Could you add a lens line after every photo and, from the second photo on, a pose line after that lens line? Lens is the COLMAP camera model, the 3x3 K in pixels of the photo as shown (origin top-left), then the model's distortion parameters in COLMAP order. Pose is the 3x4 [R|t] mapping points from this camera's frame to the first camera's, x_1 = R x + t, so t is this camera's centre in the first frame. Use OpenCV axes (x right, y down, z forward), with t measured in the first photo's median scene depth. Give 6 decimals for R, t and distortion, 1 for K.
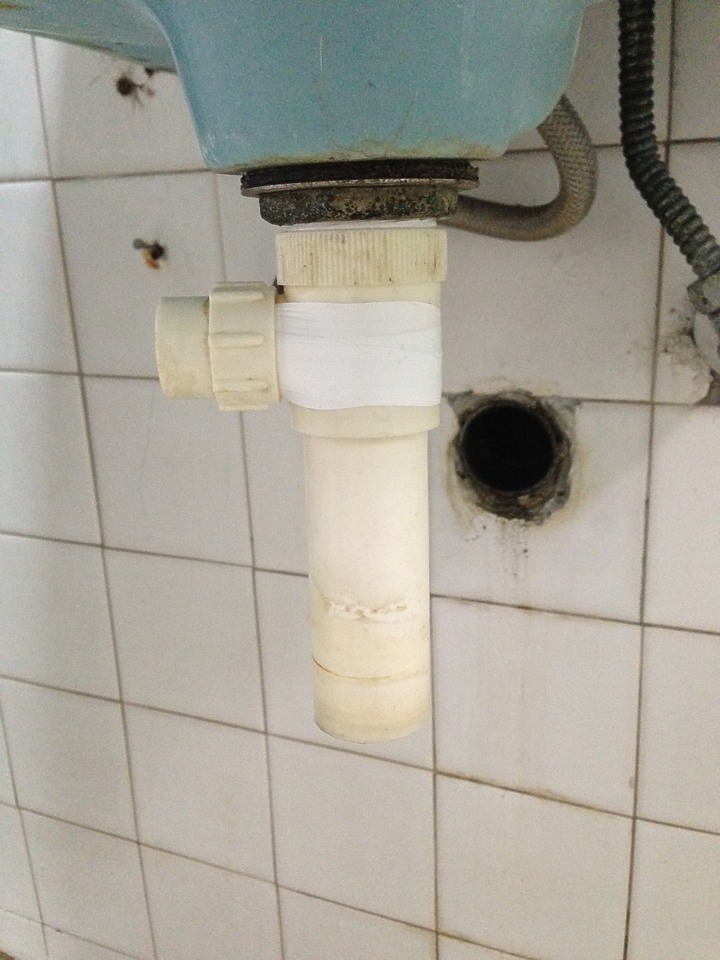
lens RADIAL K [[908.5, 0, 360.0], [0, 908.5, 480.0], [0, 0, 1]] dist [0.102808, -0.180899]
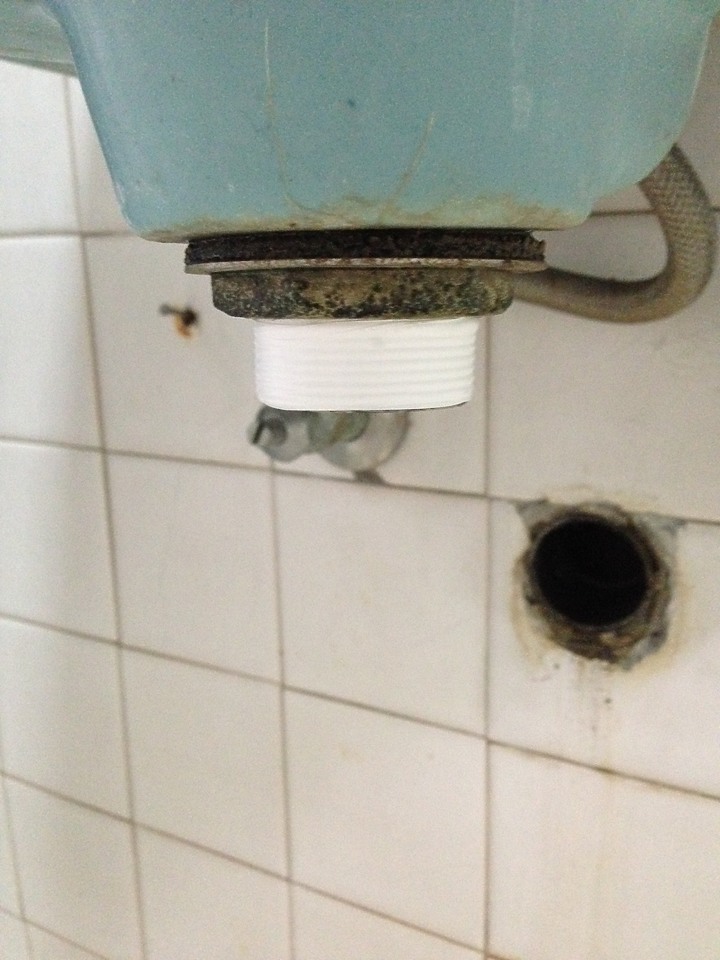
lens RADIAL K [[919.4, 0, 360.0], [0, 919.4, 480.0], [0, 0, 1]] dist [0.052018, -0.010529]
pose [[0.994781, 0.044420, -0.091858, 0.034625], [-0.049520, 0.997312, -0.054003, -0.067298], [0.089212, 0.058270, 0.994307, 0.180374]]
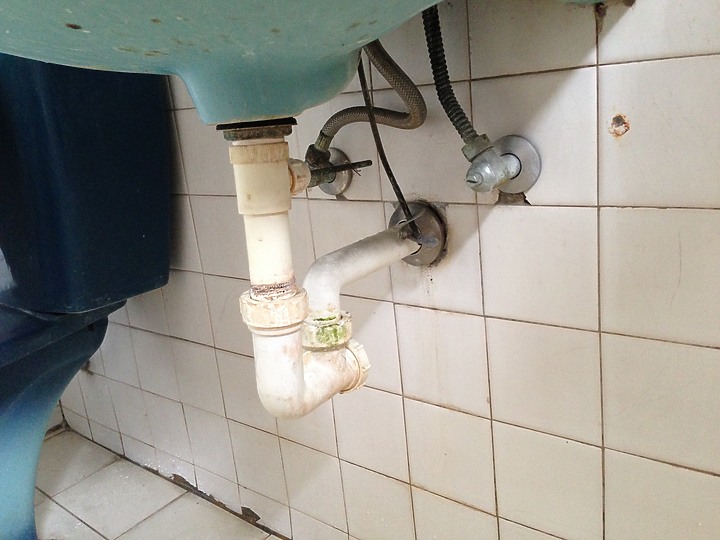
lens RADIAL K [[689.6, 0, 360.0], [0, 689.6, 270.0], [0, 0, 1]] dist [0.052018, -0.010529]
pose [[0.960570, 0.011896, -0.277784, 0.500880], [-0.016276, 0.999777, -0.013468, 0.088479], [0.277562, 0.017458, 0.960549, -0.552474]]
